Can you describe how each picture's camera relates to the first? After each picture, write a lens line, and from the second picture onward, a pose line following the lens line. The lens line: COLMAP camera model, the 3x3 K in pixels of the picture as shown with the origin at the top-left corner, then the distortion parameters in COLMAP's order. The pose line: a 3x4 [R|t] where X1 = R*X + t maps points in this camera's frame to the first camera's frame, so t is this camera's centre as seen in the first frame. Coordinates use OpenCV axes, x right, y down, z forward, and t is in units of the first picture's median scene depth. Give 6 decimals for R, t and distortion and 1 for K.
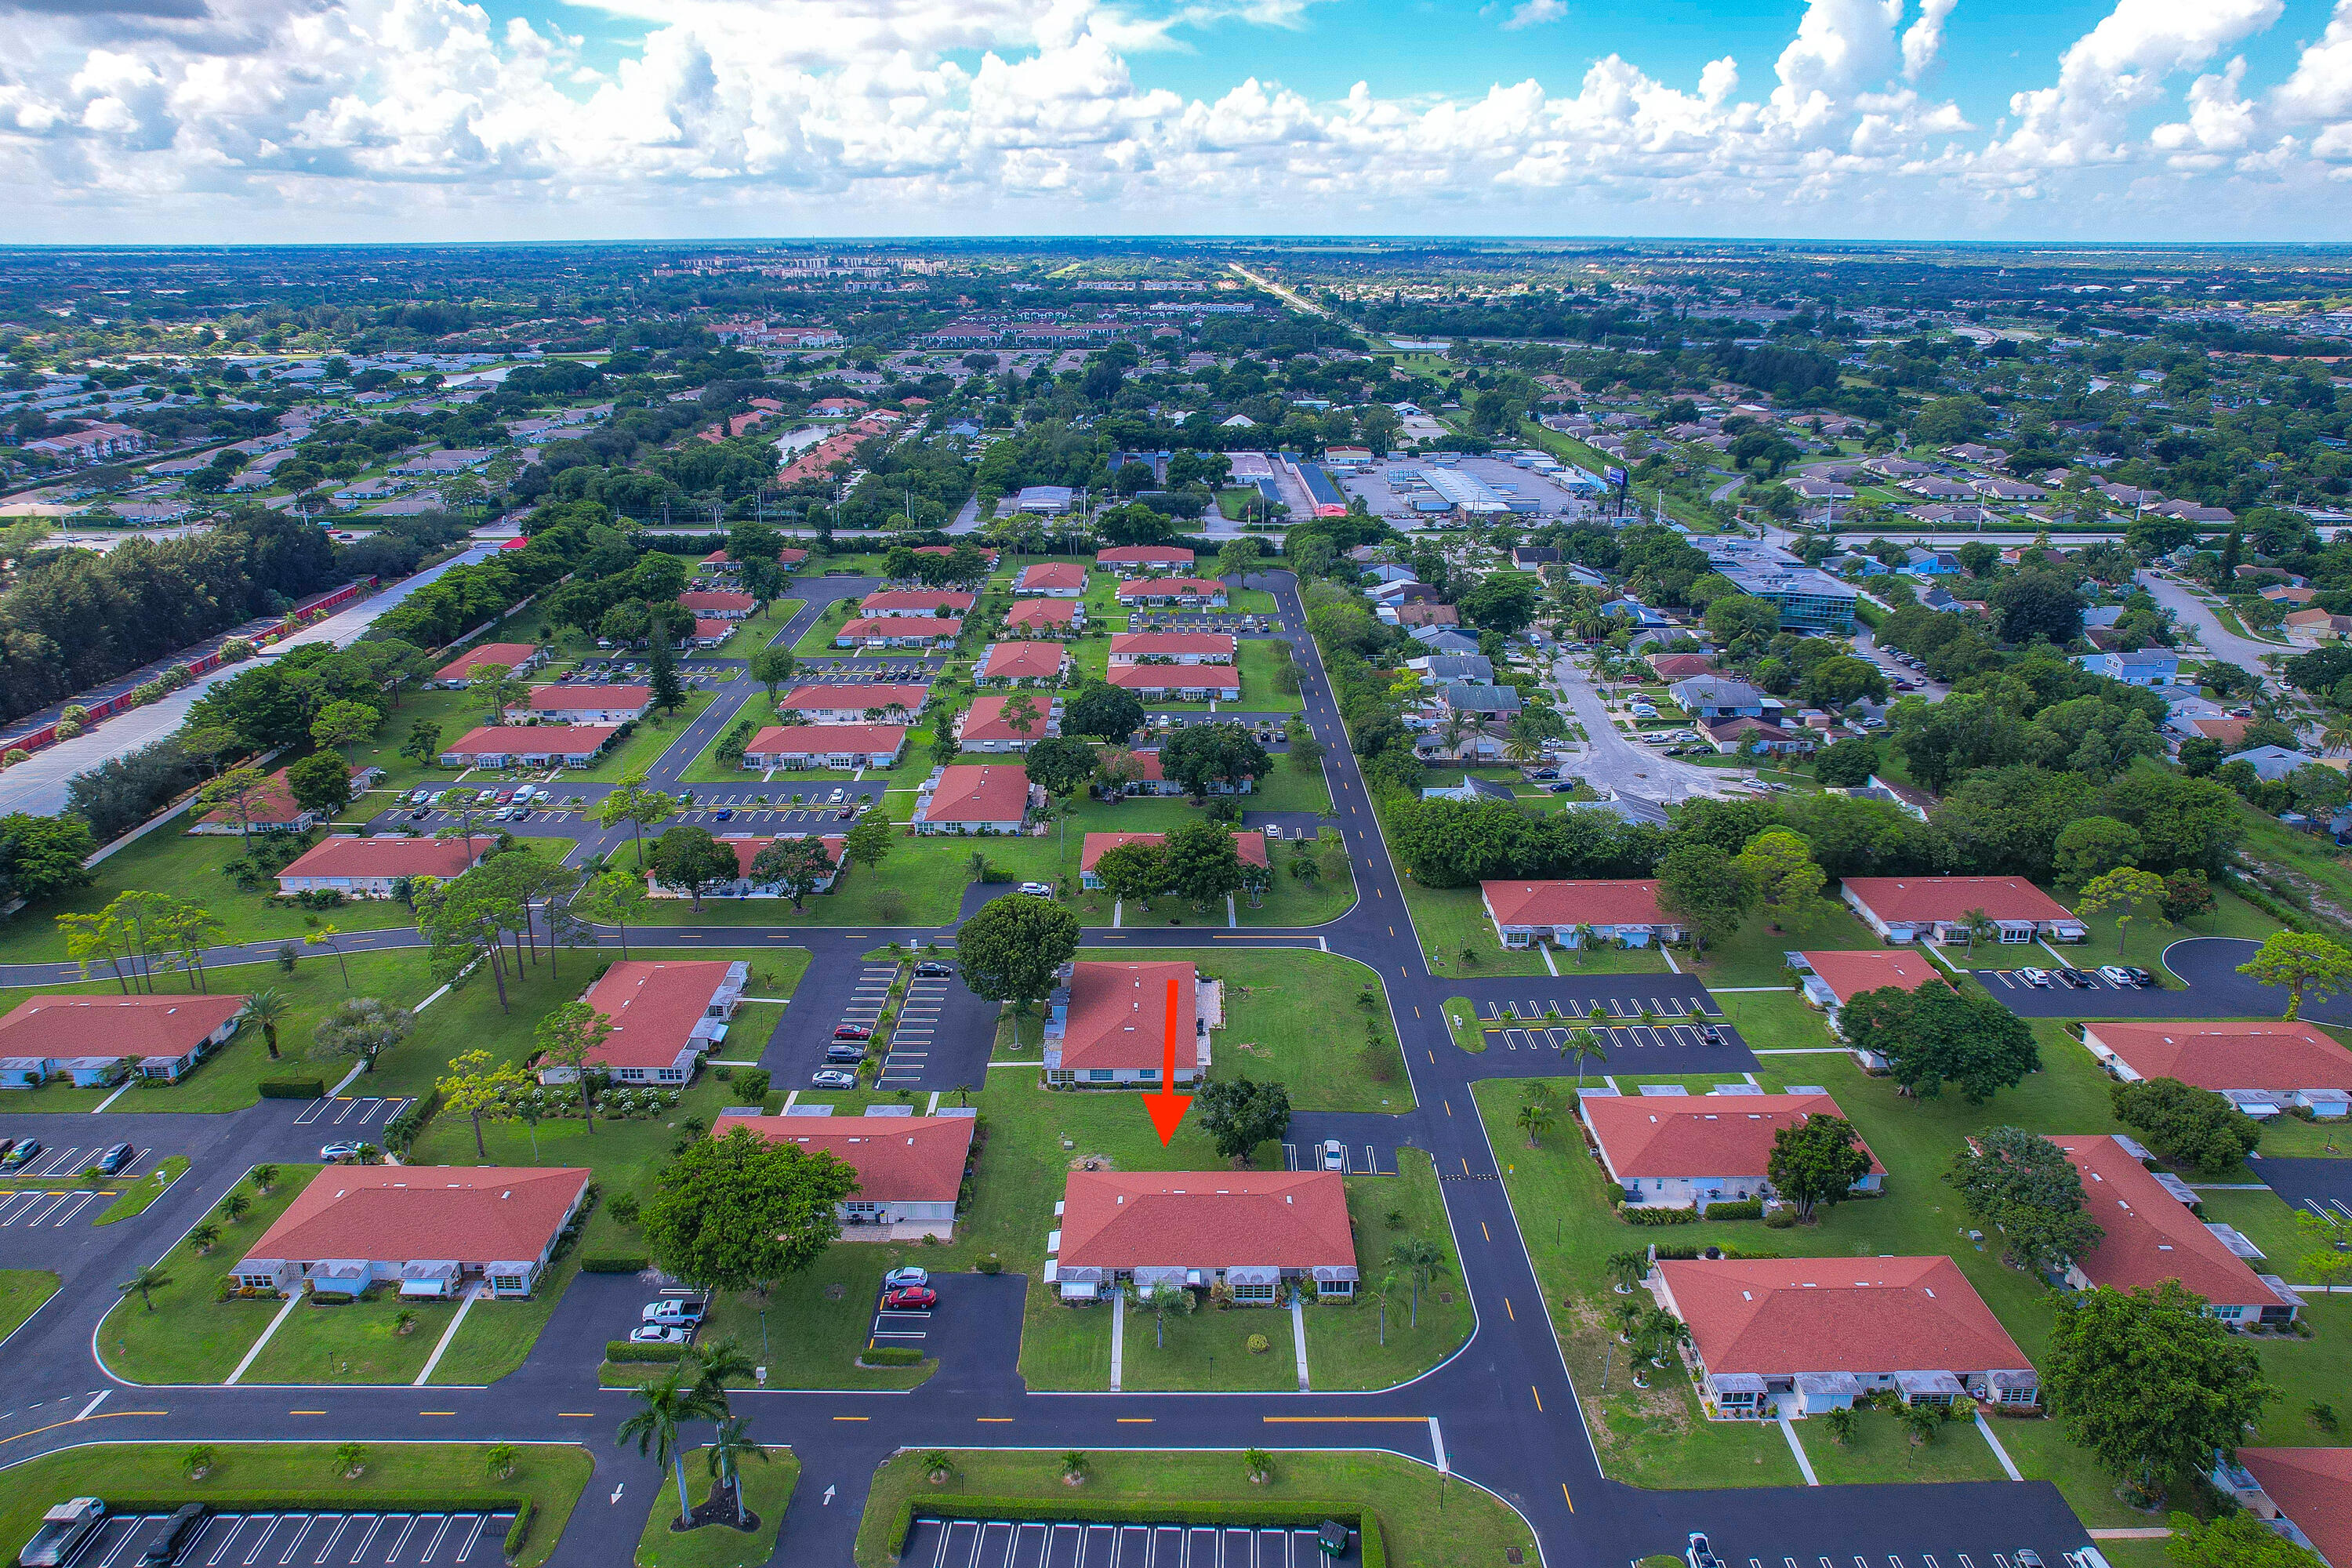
lens RADIAL K [[1571.9, 0, 1176.0], [0, 1571.9, 784.0], [0, 0, 1]] dist [-0.065781, 0.057808]
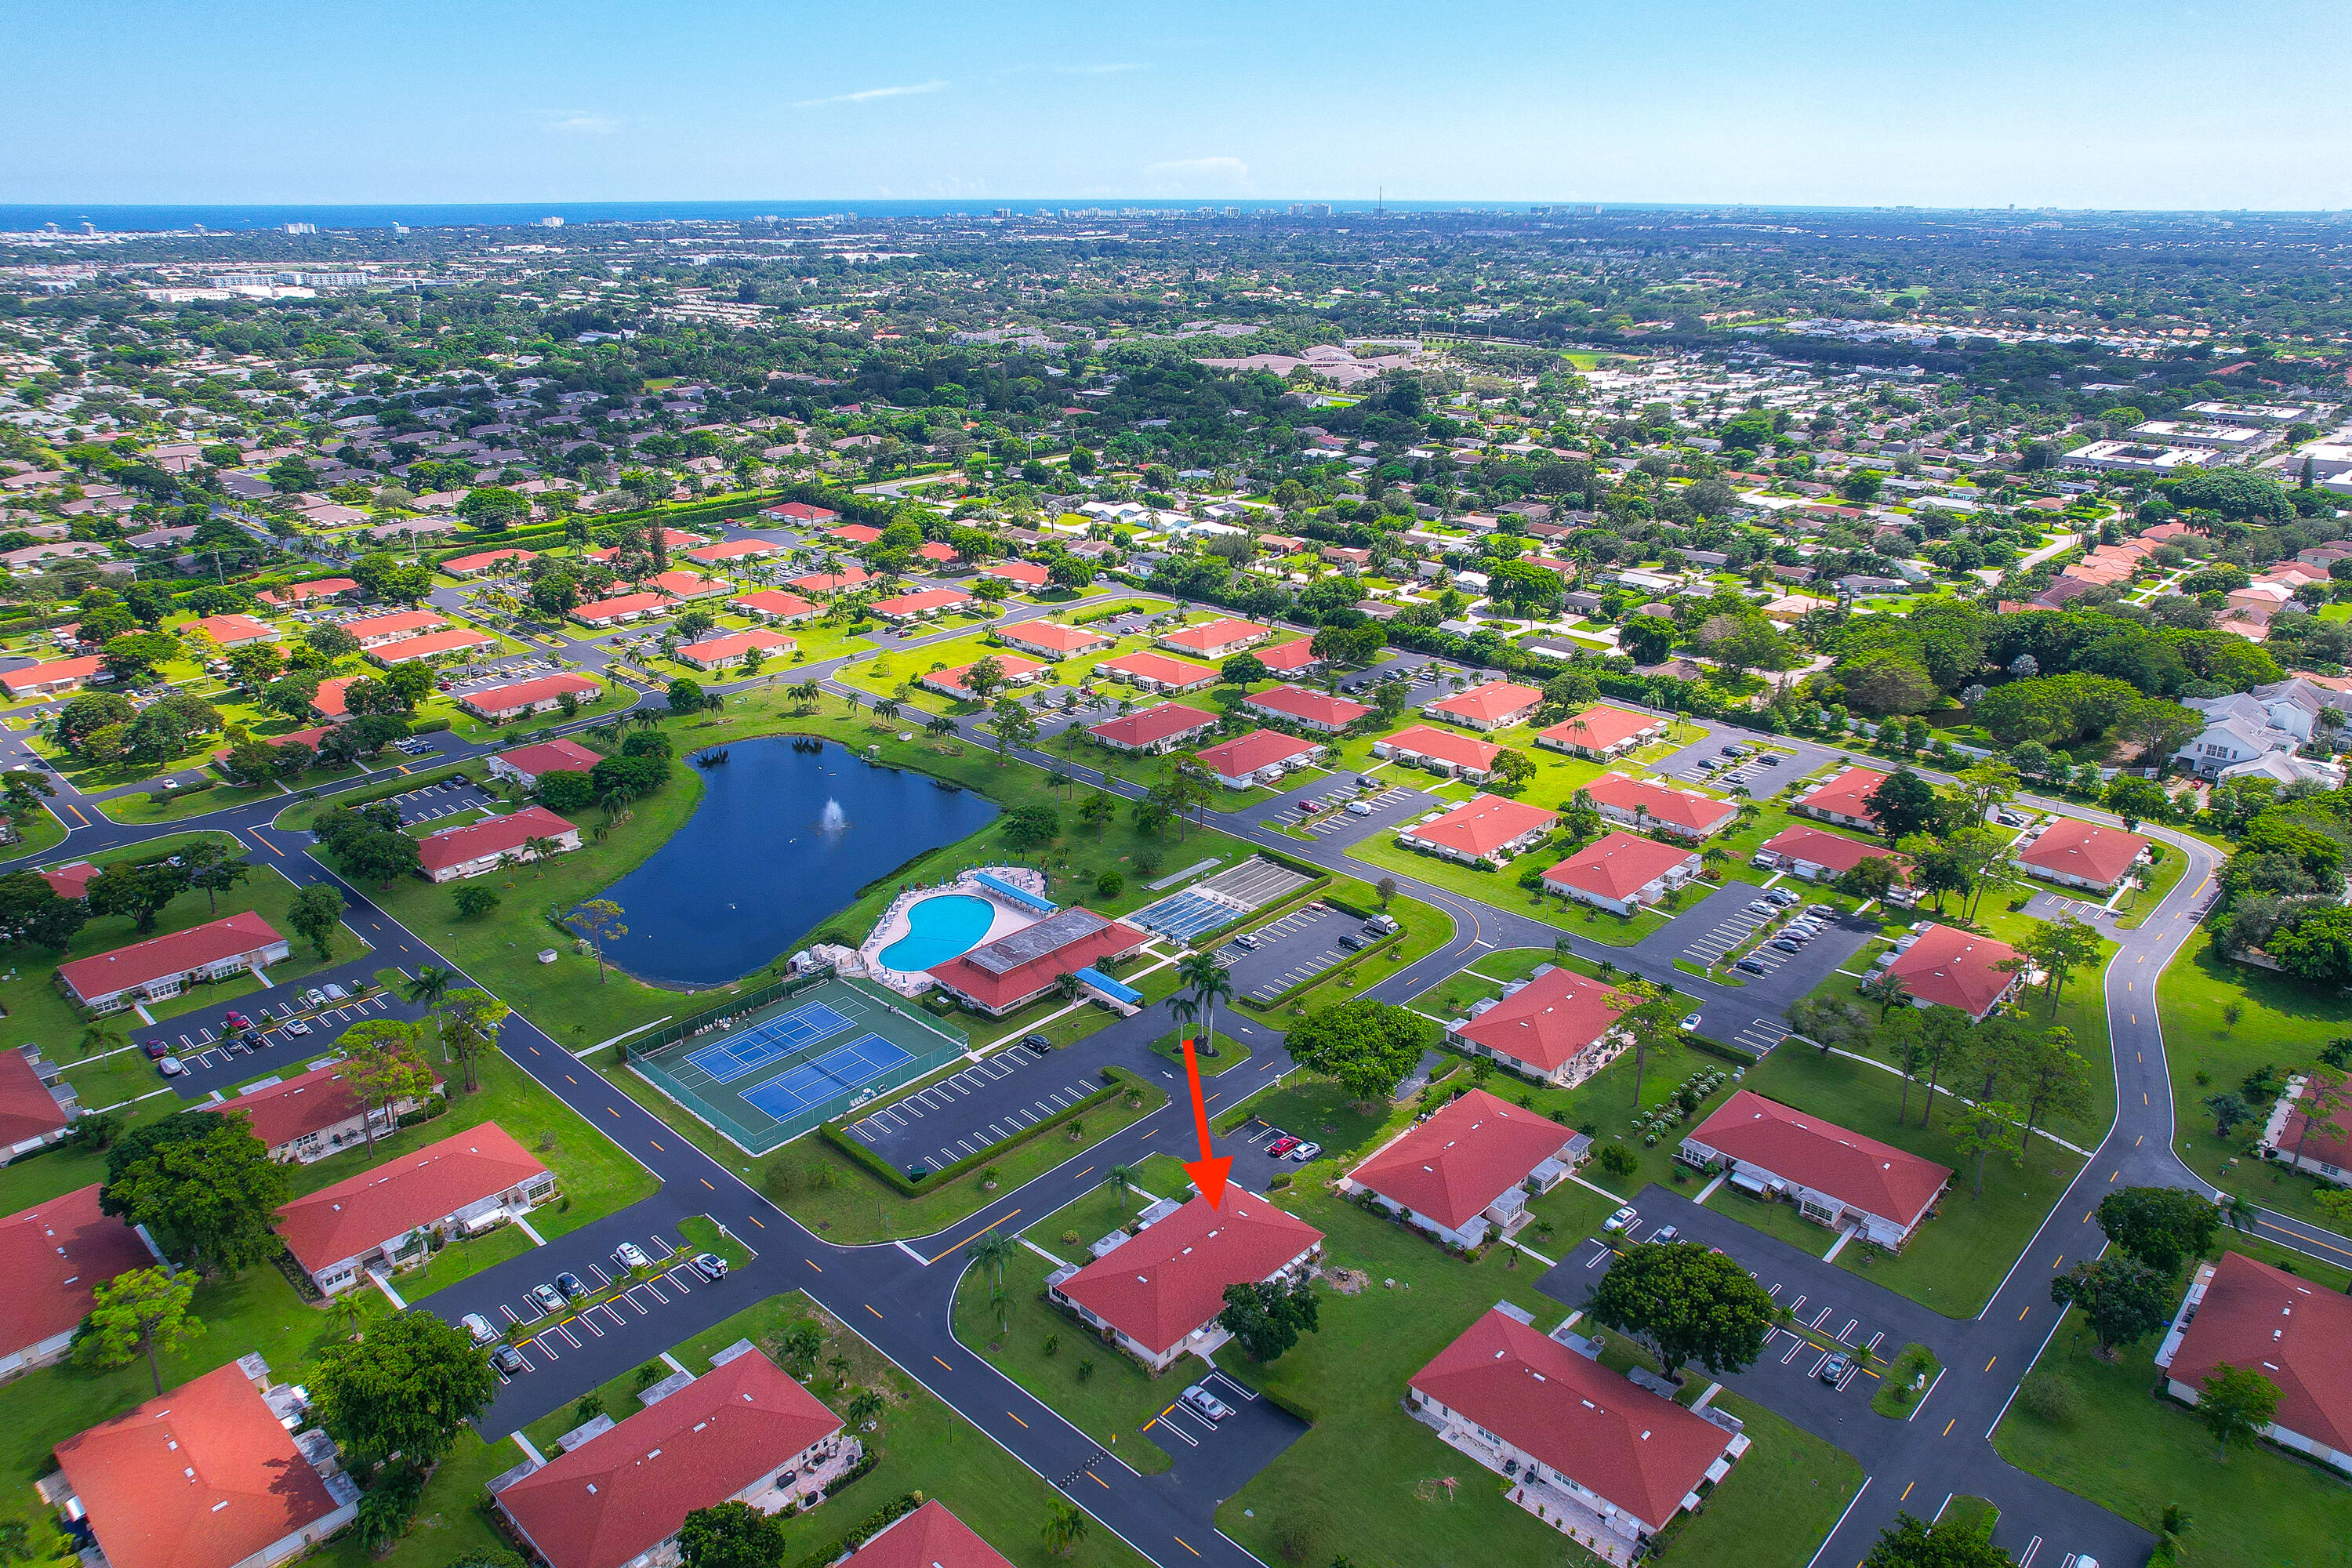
lens RADIAL K [[1571.9, 0, 1176.0], [0, 1571.9, 784.0], [0, 0, 1]] dist [-0.065781, 0.057808]
pose [[-0.691176, 0.254472, -0.676403, 0.599923], [-0.243517, 0.799212, 0.549509, -0.526432], [0.680423, 0.544523, -0.490427, 1.147442]]
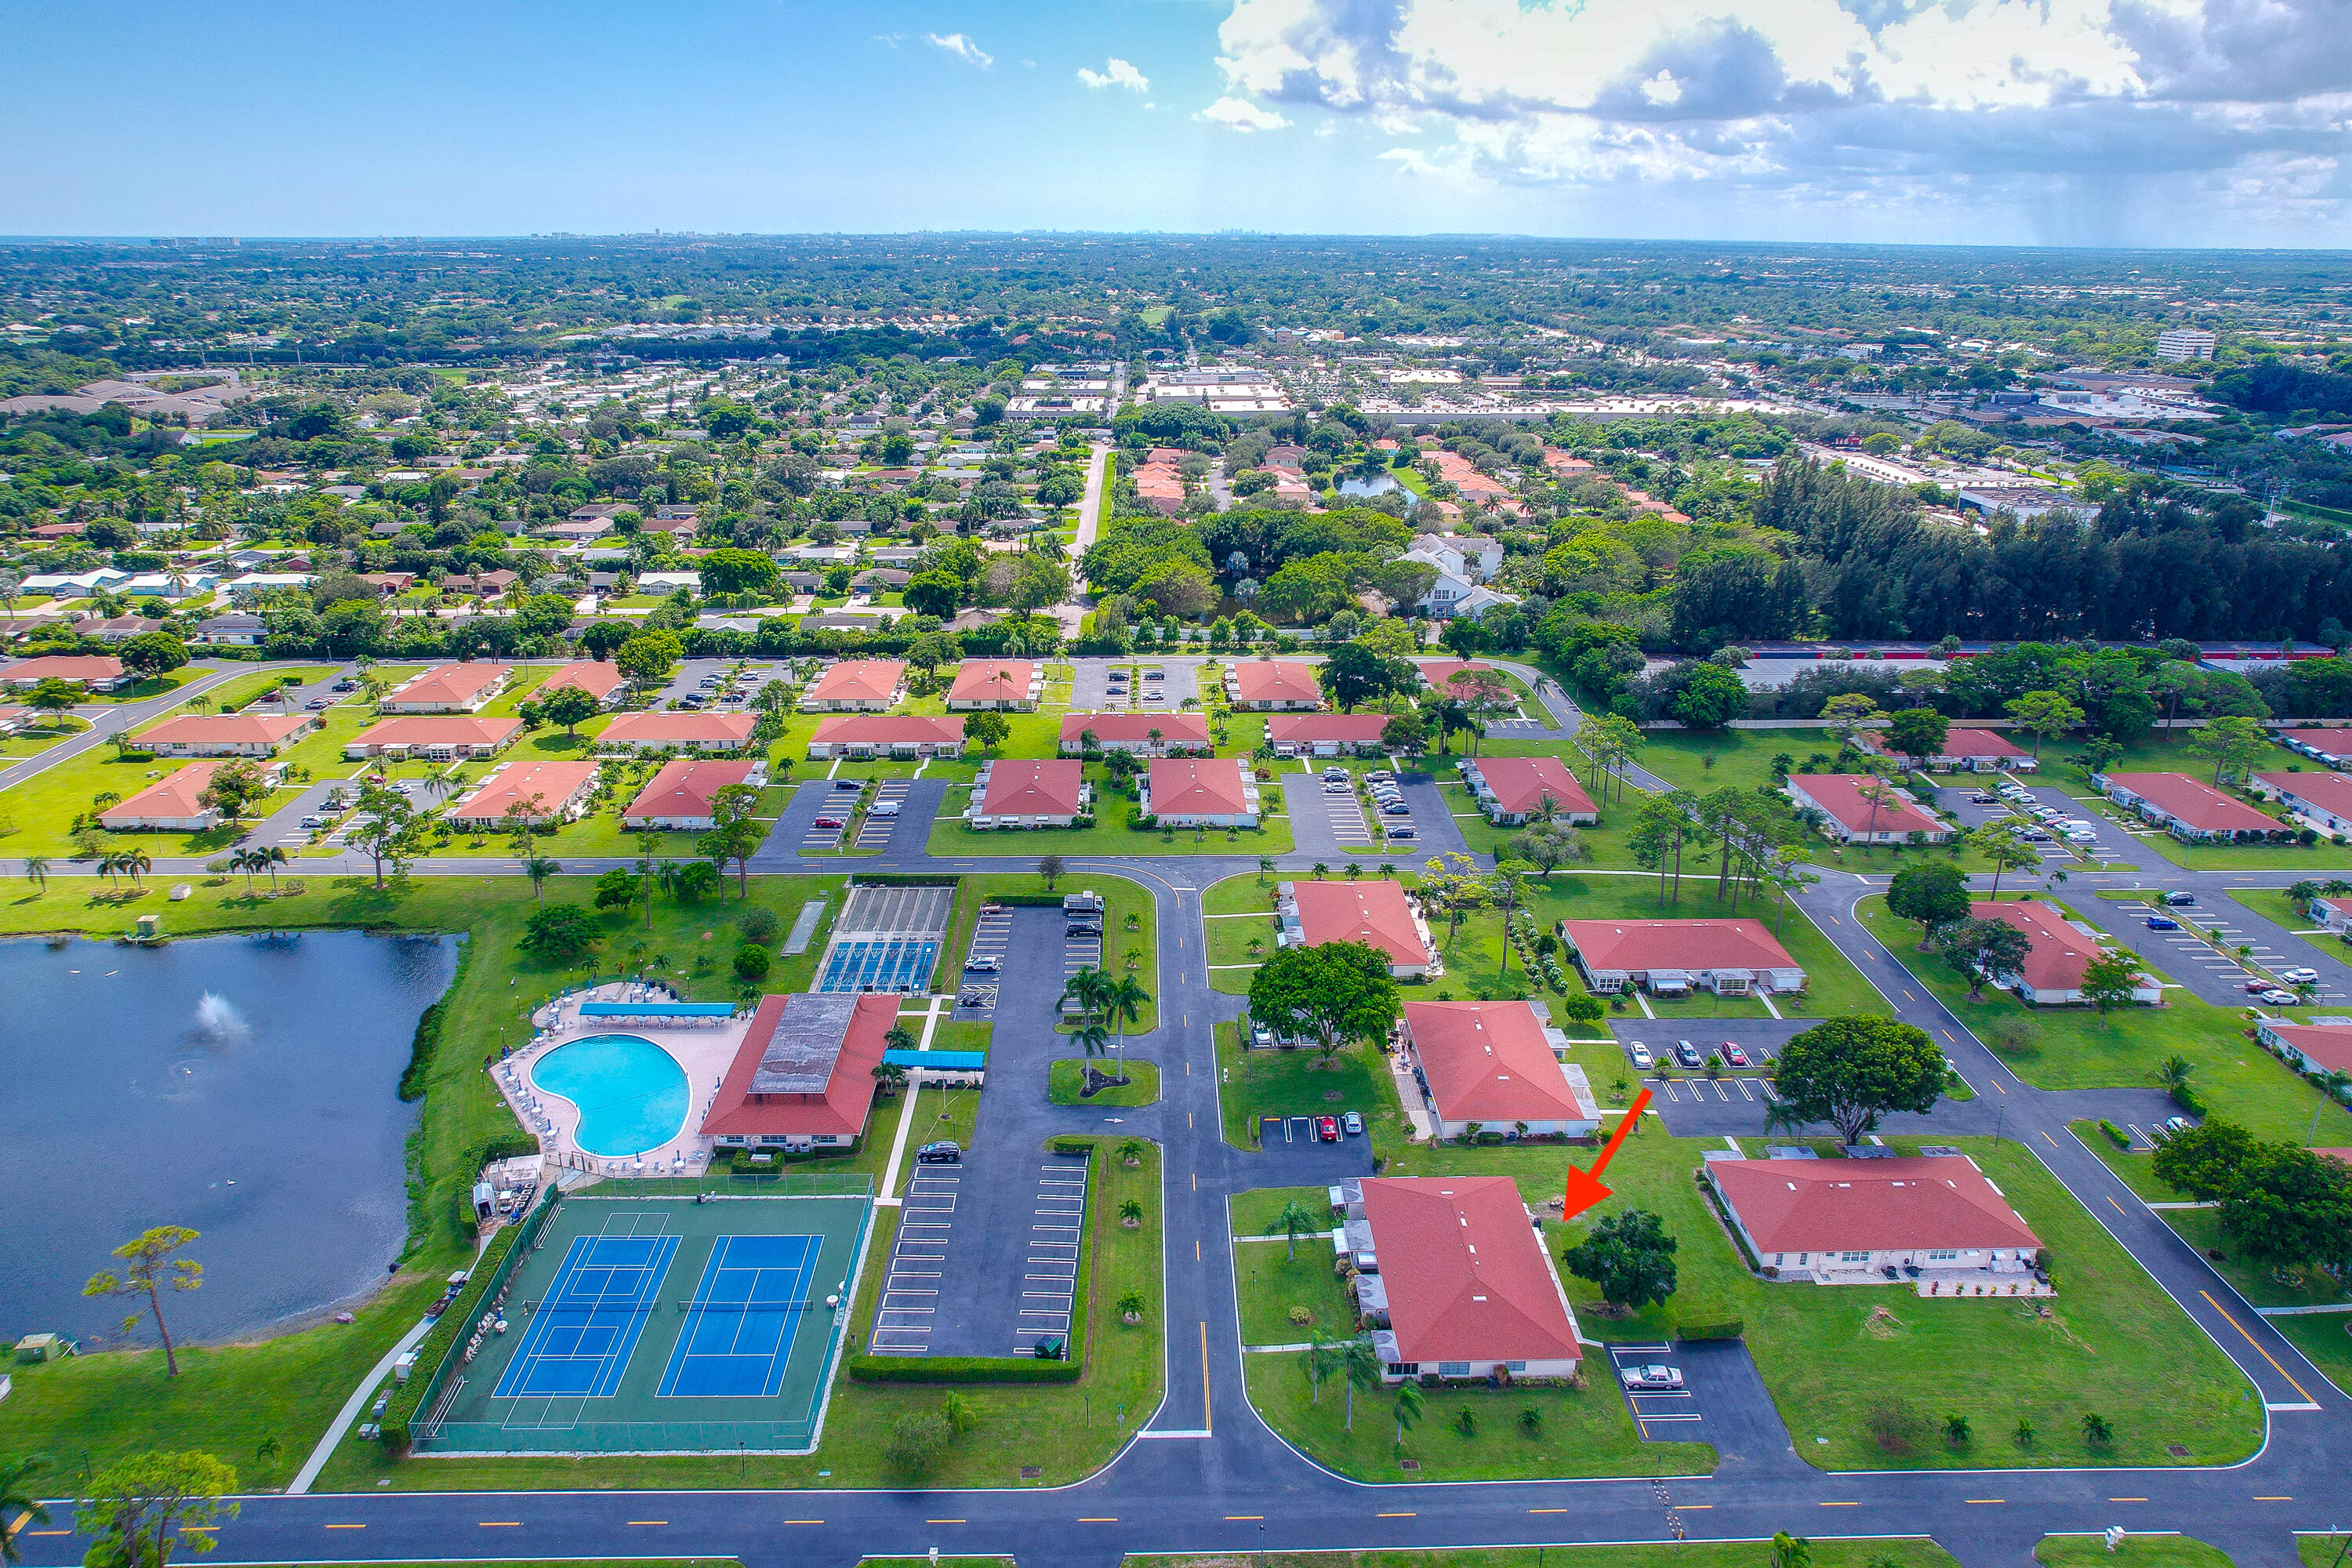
lens RADIAL K [[1571.9, 0, 1176.0], [0, 1571.9, 784.0], [0, 0, 1]] dist [-0.065781, 0.057808]
pose [[0.017546, 0.334503, -0.942231, 0.690803], [-0.340731, 0.887968, 0.308894, -0.184245], [0.939997, 0.315627, 0.129556, 0.523098]]
